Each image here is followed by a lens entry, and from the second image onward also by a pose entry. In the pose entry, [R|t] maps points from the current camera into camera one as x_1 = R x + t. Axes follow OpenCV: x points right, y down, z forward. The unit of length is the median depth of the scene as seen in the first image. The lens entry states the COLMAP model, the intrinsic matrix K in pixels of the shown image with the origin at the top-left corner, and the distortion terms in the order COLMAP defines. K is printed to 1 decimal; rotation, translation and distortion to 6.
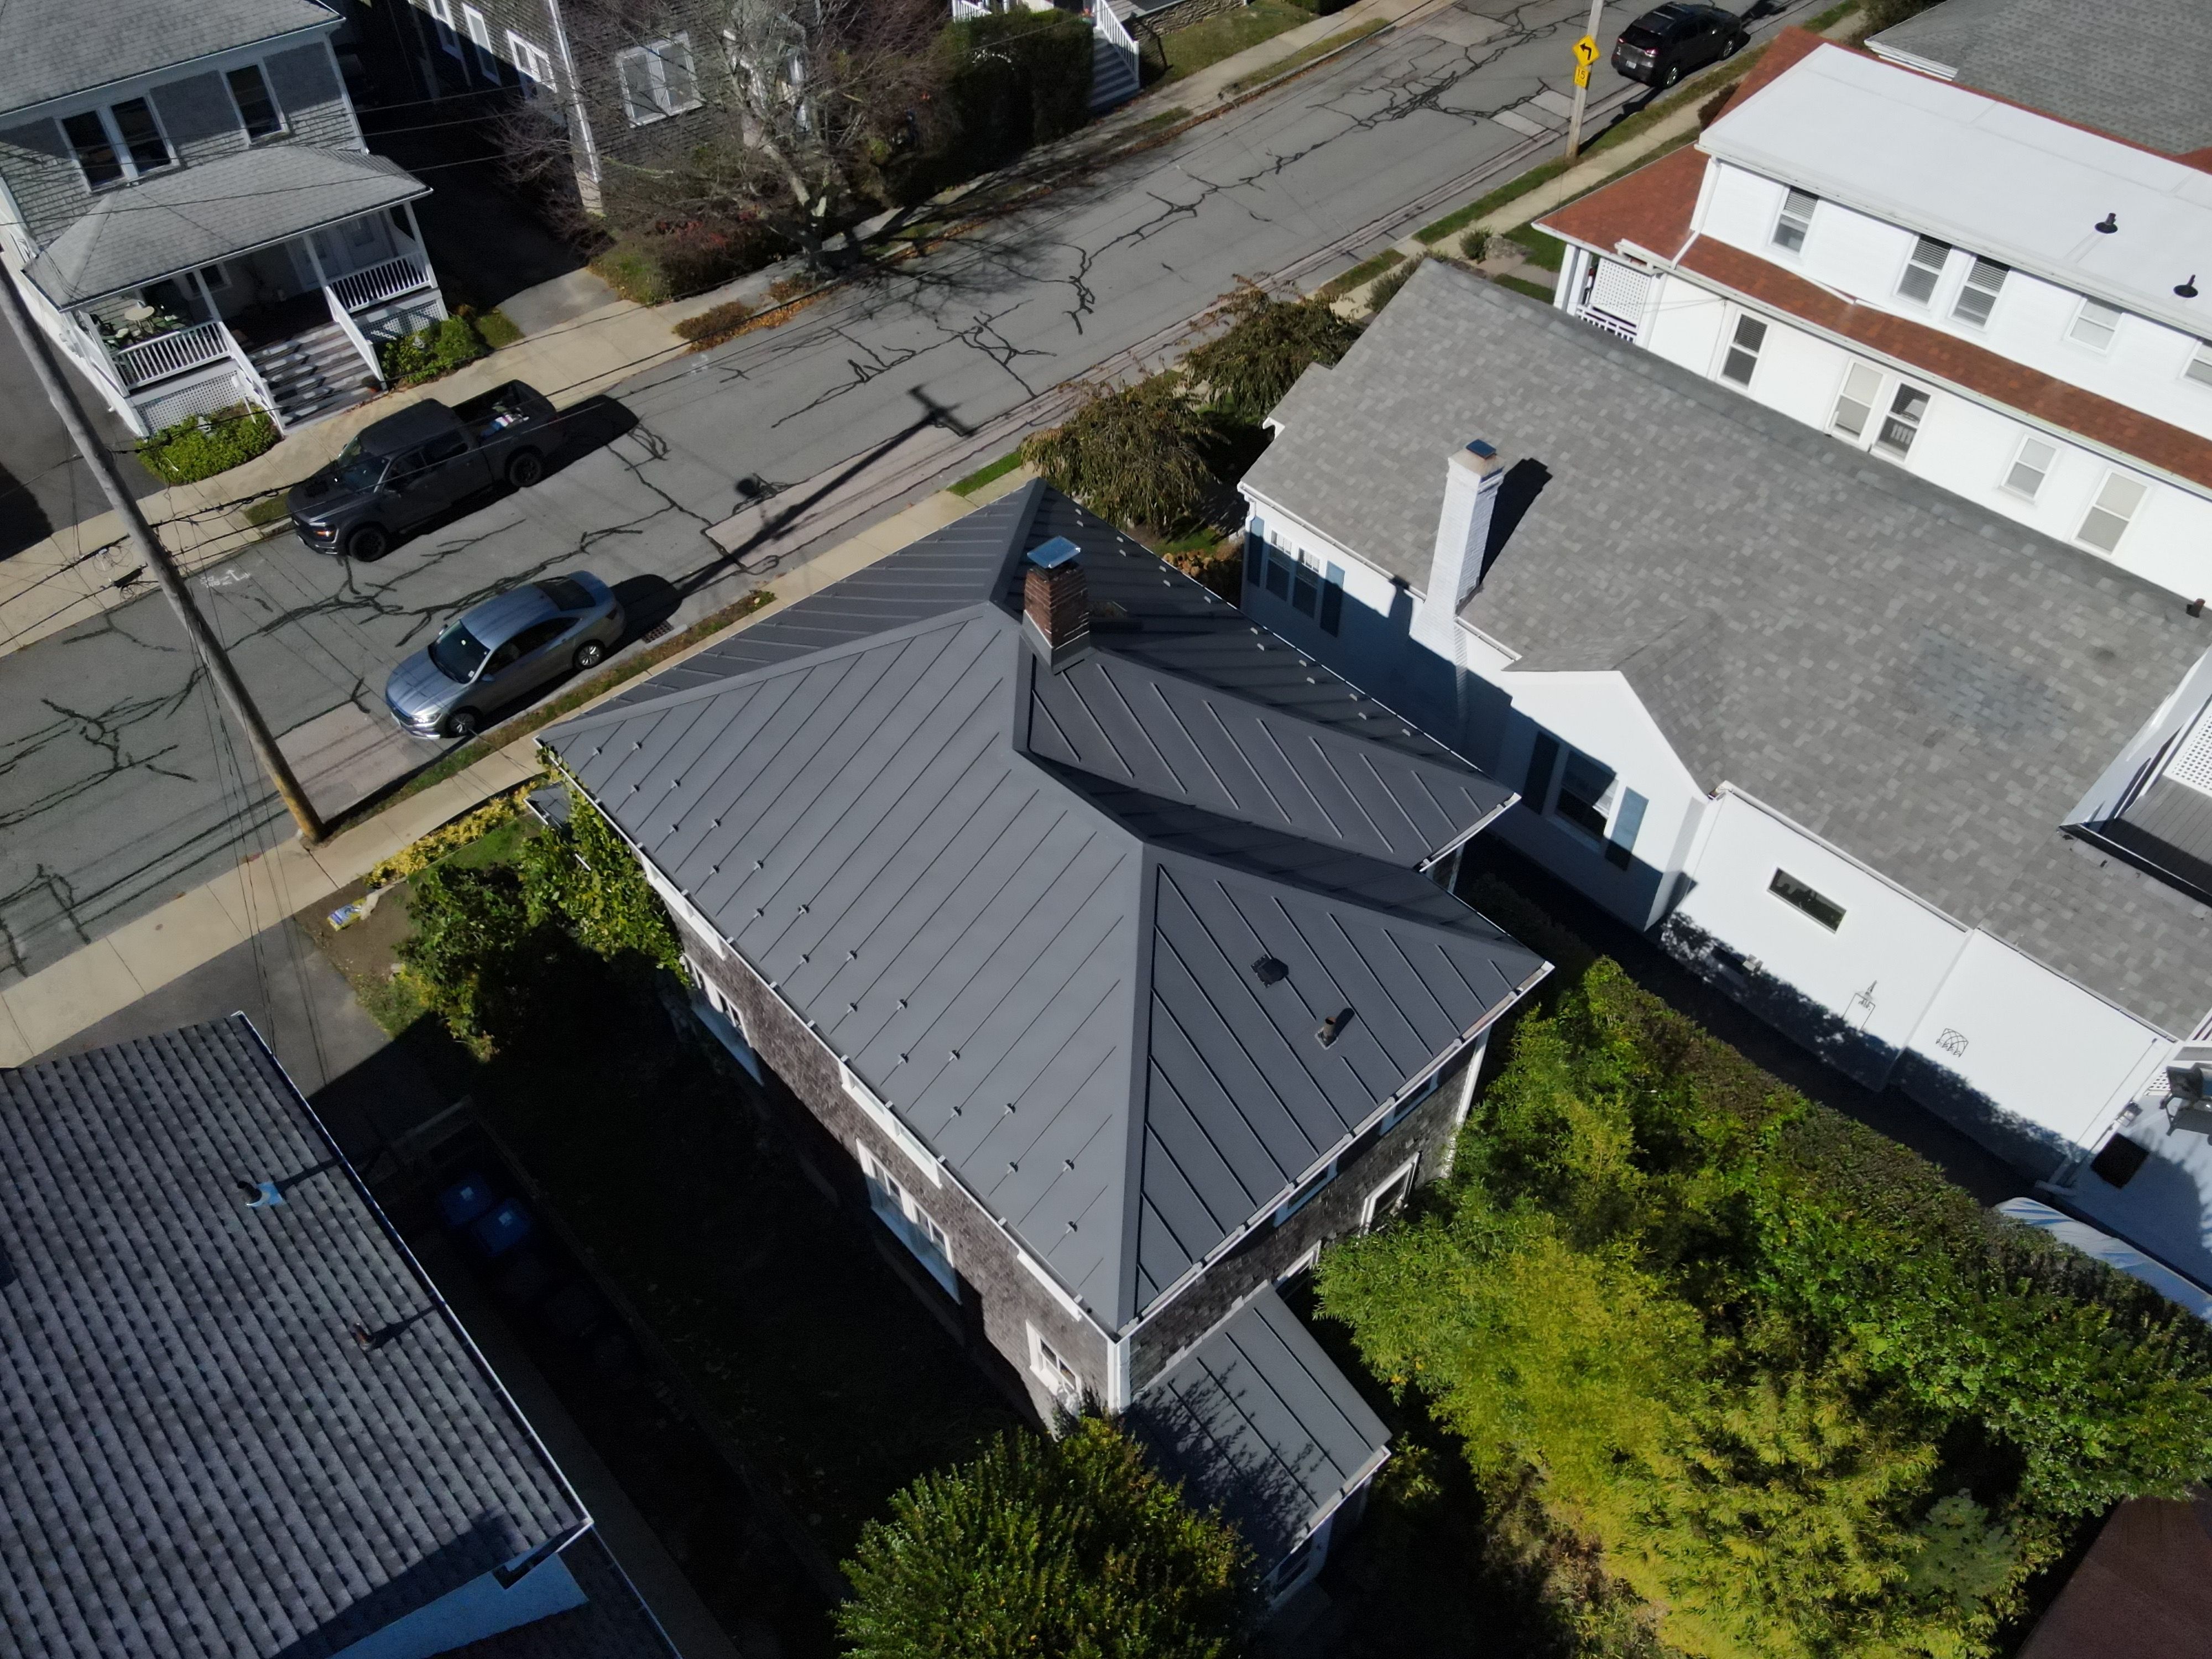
lens RADIAL K [[1600.4, 0, 1110.8], [0, 1600.4, 829.8], [0, 0, 1]] dist [0.024347, -0.003588]
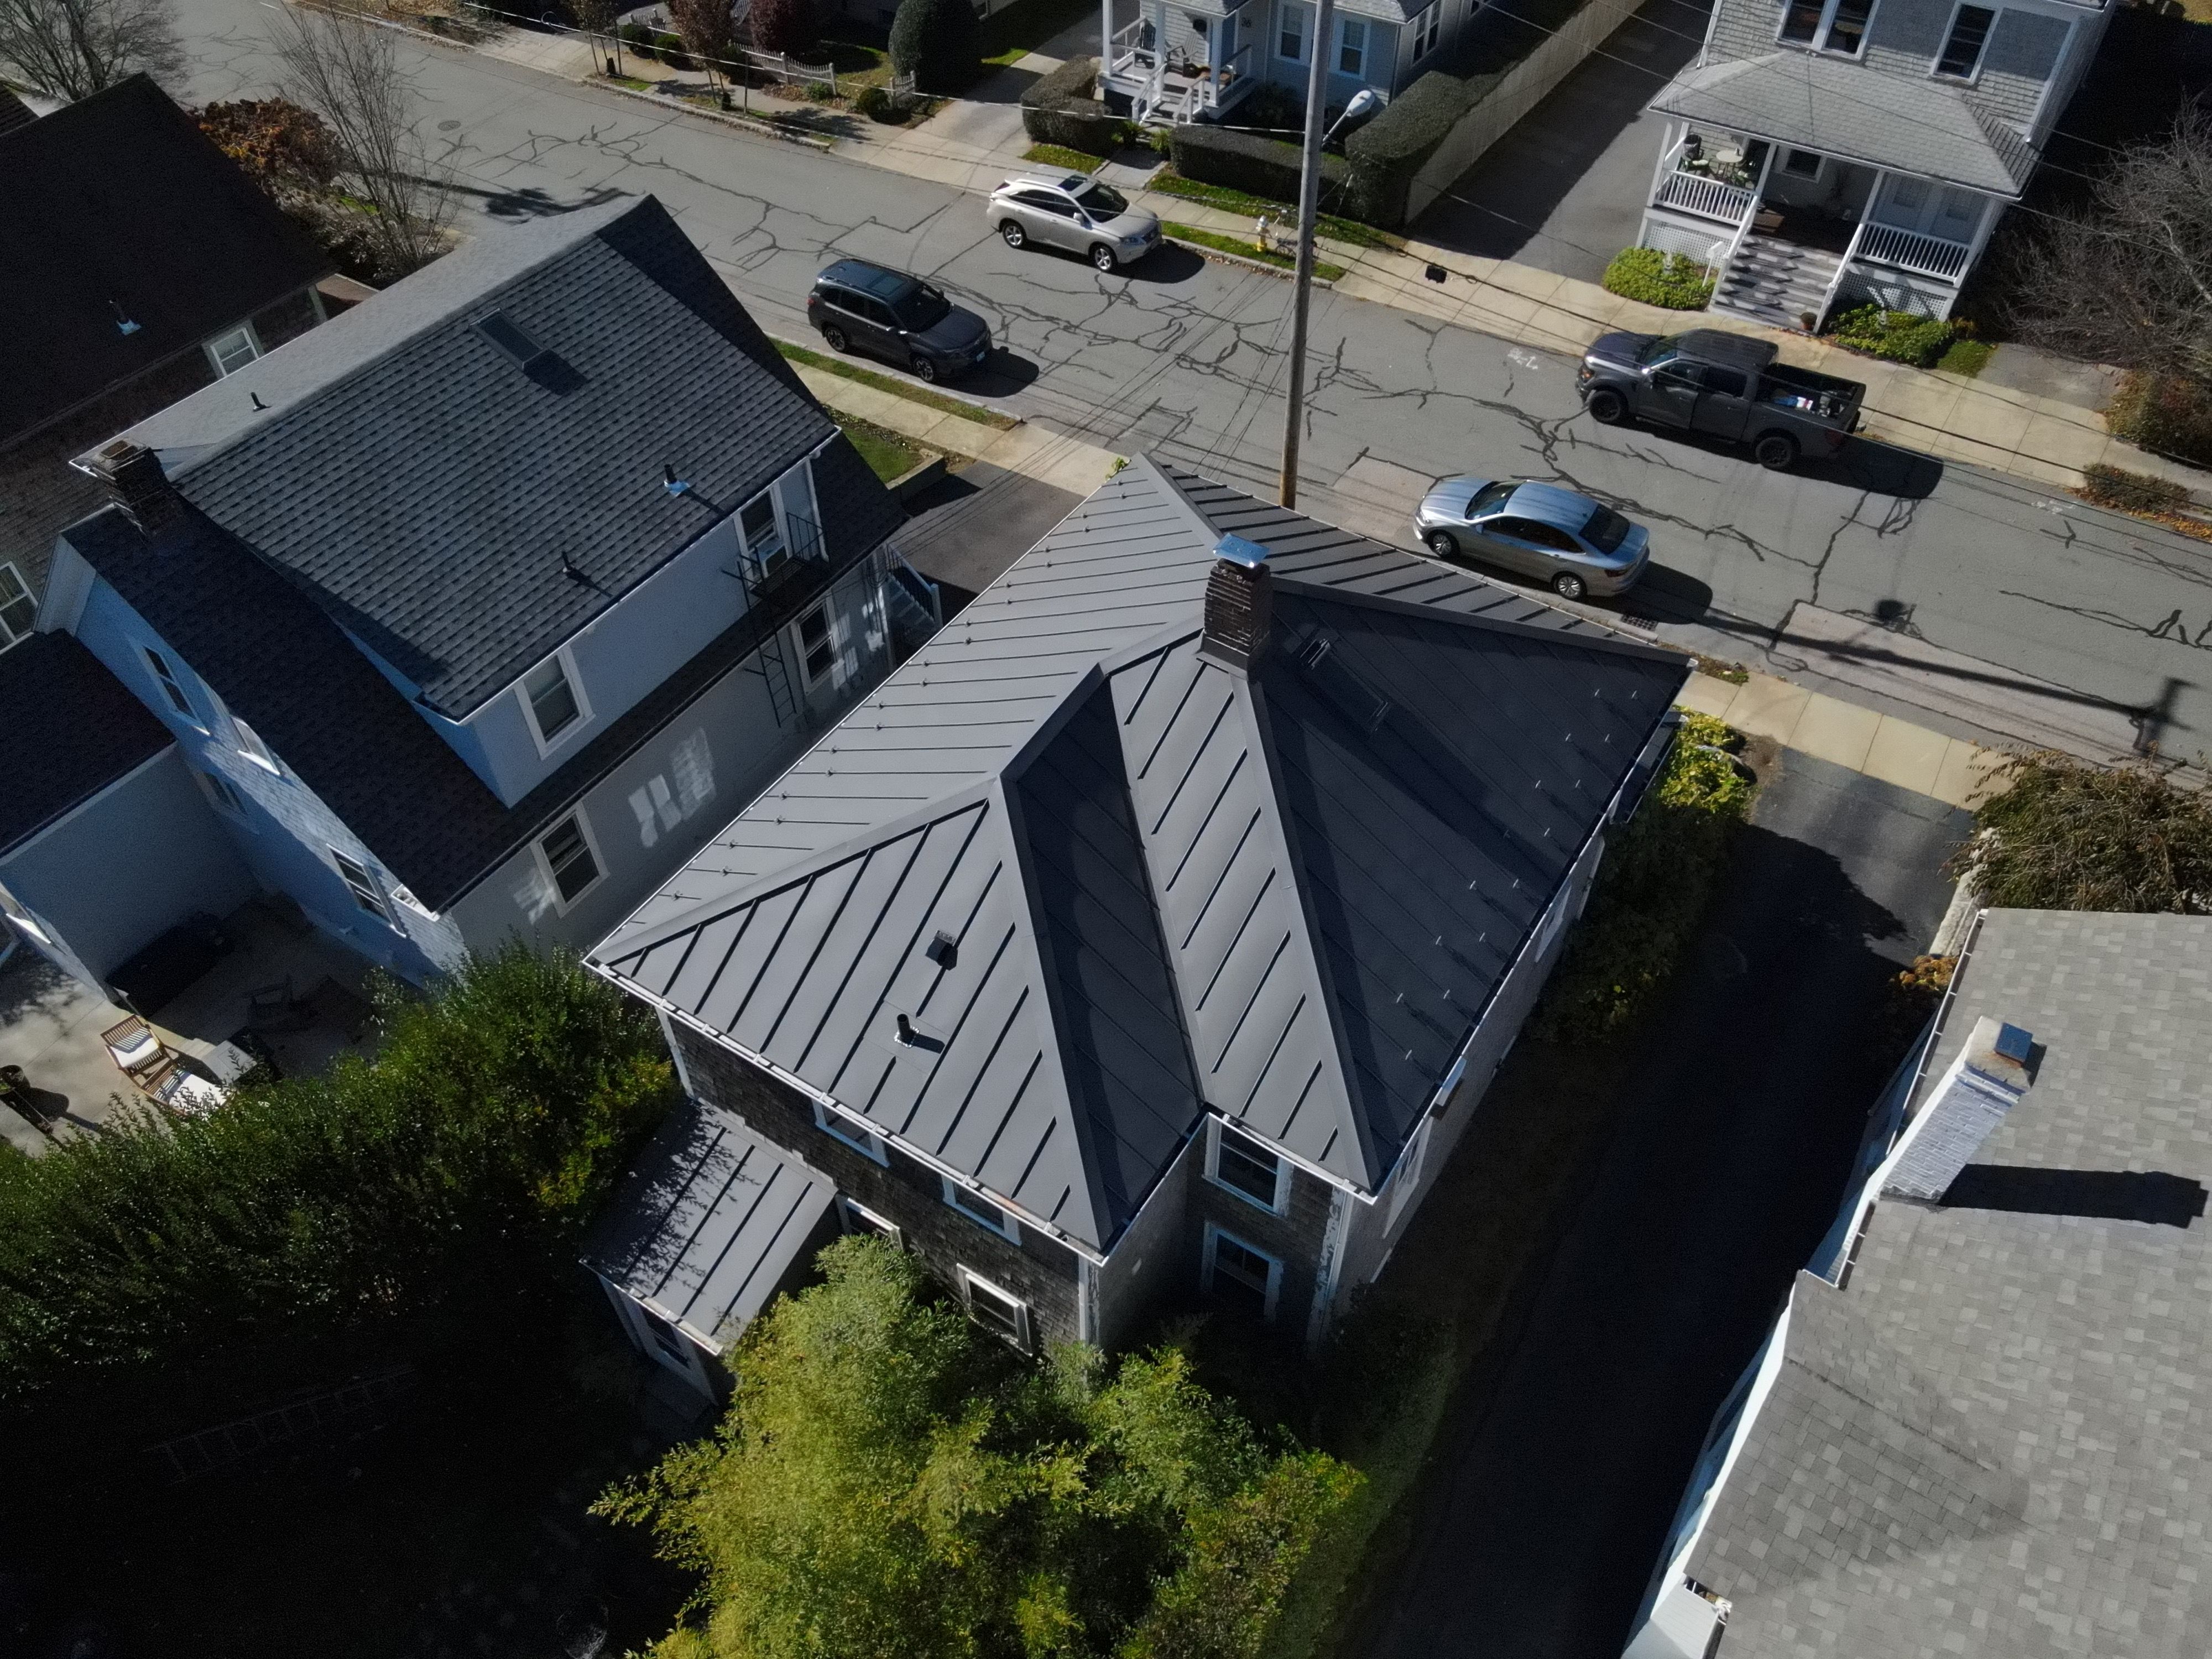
lens RADIAL K [[1600.4, 0, 1134.2], [0, 1600.4, 841.1], [0, 0, 1]] dist [0.024347, -0.003588]
pose [[0.271246, 0.722272, -0.636198, 0.309757], [-0.705492, 0.598829, 0.379057, -0.177226], [0.654756, 0.346015, 0.671988, 0.180097]]
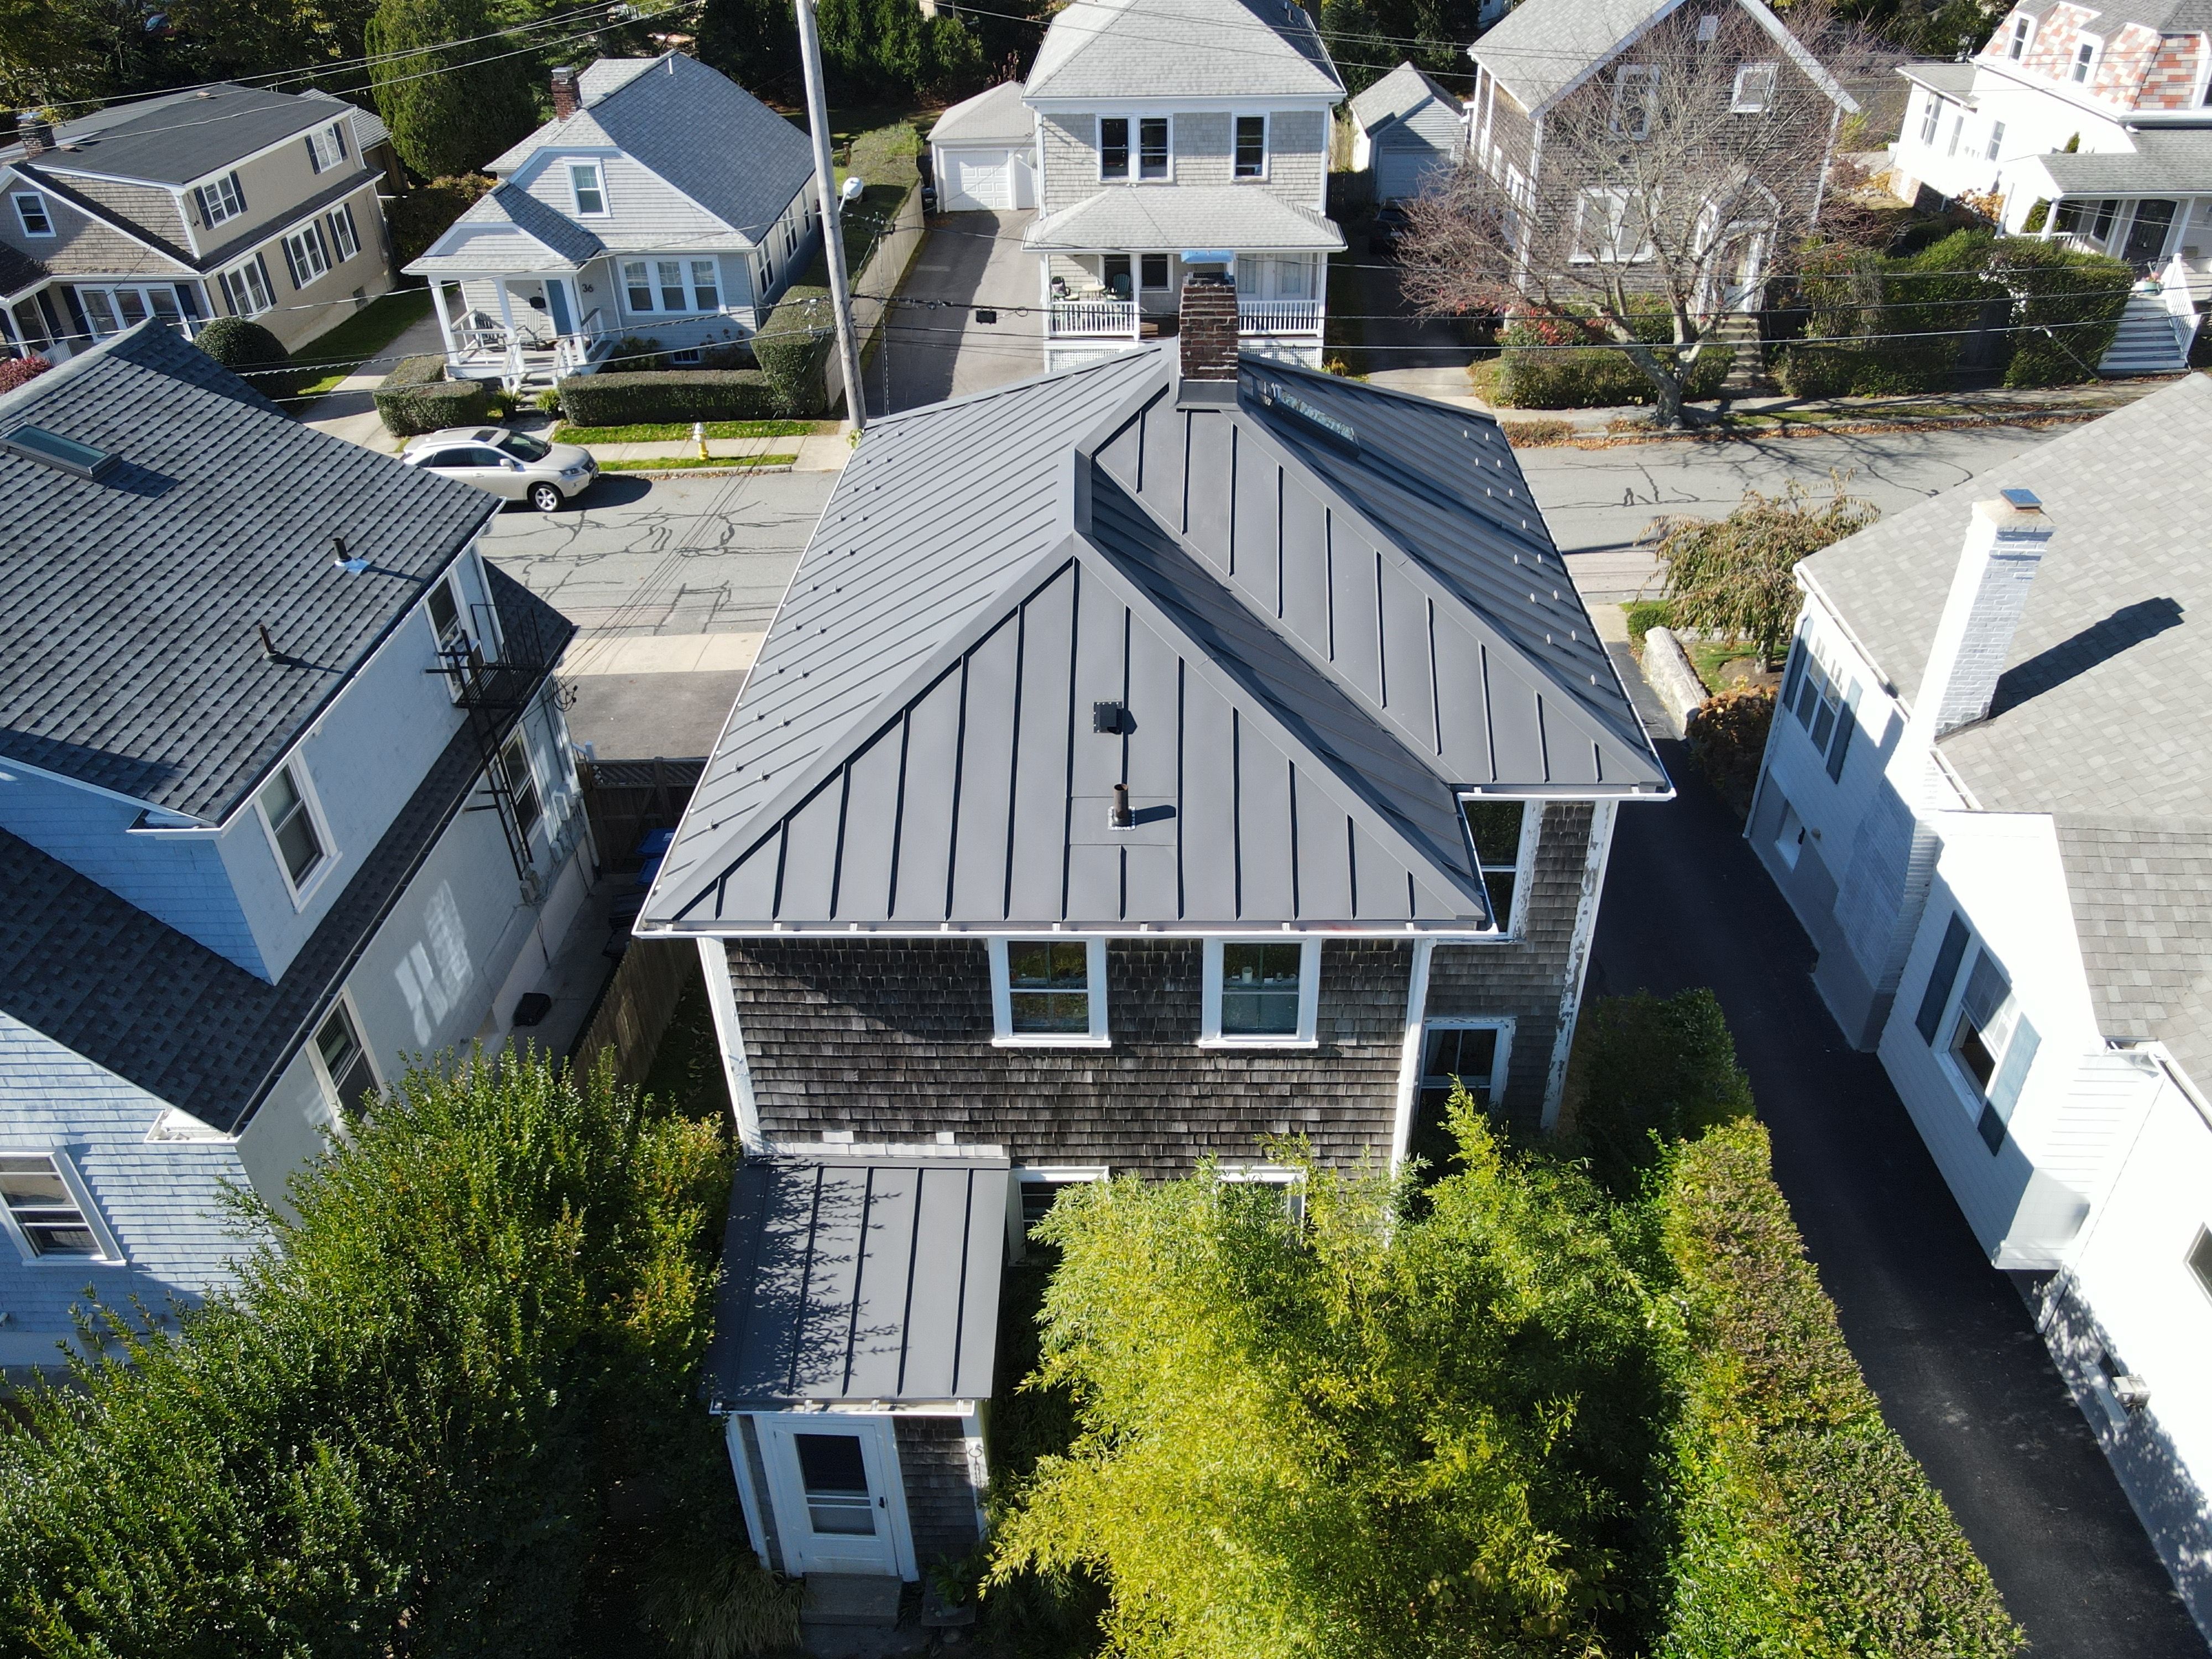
lens RADIAL K [[1600.4, 0, 1126.8], [0, 1600.4, 838.7], [0, 0, 1]] dist [0.024347, -0.003588]
pose [[0.726730, 0.382889, -0.570315, 0.255638], [-0.492075, 0.869475, -0.043298, 0.075472], [0.479297, 0.312104, 0.820284, 0.168264]]
